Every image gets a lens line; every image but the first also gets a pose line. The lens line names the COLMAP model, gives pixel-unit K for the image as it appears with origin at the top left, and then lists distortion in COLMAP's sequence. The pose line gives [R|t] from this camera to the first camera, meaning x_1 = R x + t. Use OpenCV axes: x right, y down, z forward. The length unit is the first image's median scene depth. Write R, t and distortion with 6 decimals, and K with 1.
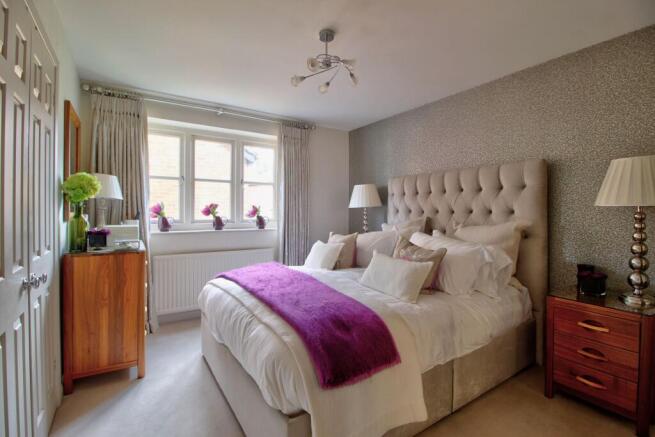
lens RADIAL K [[304.6, 0, 327.5], [0, 304.6, 218.5], [0, 0, 1]] dist [-0.000875, -0.000097]
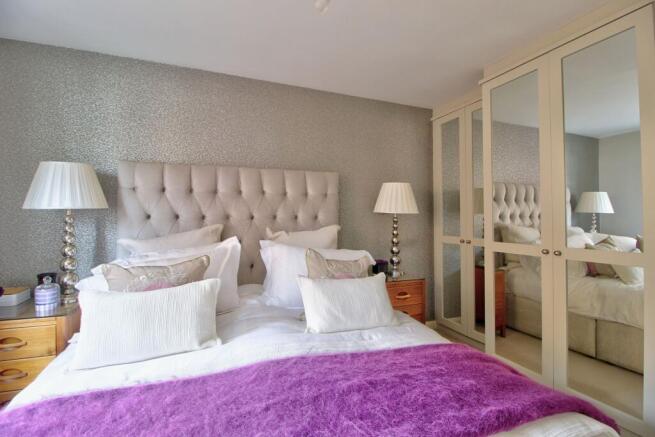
lens RADIAL K [[316.5, 0, 327.5], [0, 316.5, 218.5], [0, 0, 1]] dist [-0.000042, -0.000425]
pose [[0.190871, -0.007063, 0.981590, -0.346605], [0.021688, 0.999760, 0.002977, -0.014895], [-0.981376, 0.020721, 0.190978, 0.533217]]
